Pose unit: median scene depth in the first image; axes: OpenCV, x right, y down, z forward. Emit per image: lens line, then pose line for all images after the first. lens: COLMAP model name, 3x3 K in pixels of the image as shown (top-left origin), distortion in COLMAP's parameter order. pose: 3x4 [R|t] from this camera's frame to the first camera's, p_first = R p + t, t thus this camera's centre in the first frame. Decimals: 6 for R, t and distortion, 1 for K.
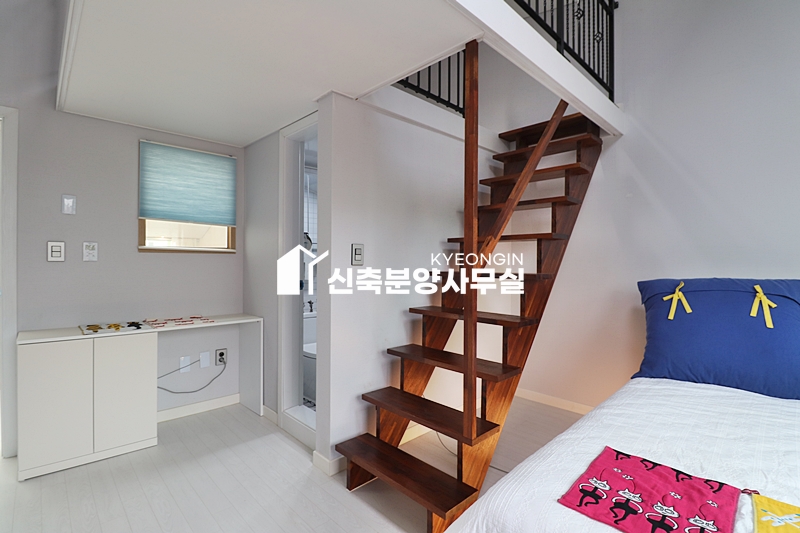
lens RADIAL K [[376.5, 0, 400.8], [0, 376.5, 265.6], [0, 0, 1]] dist [-0.004060, -0.001167]
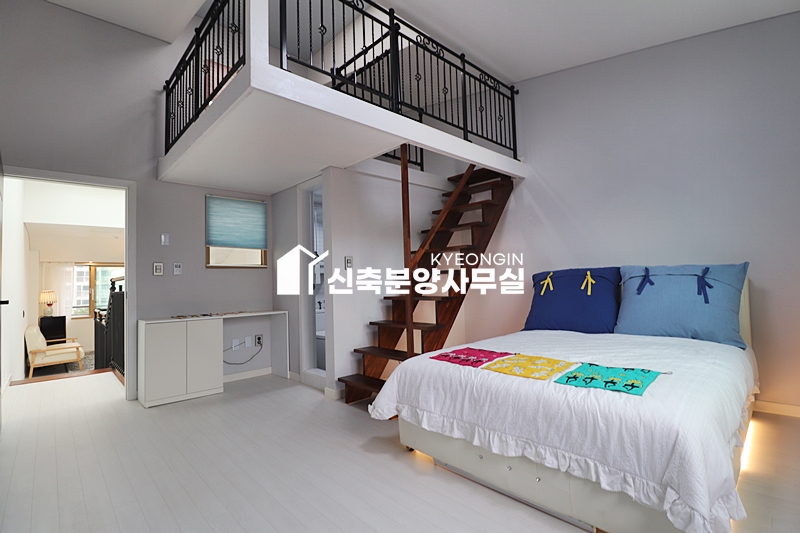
lens RADIAL K [[376.5, 0, 399.9], [0, 376.5, 263.2], [0, 0, 1]] dist [-0.004060, -0.001167]
pose [[0.999053, -0.038532, -0.020221, 0.110844], [0.037272, 0.997542, -0.059342, 0.060522], [0.022457, 0.058532, 0.998033, -0.487822]]
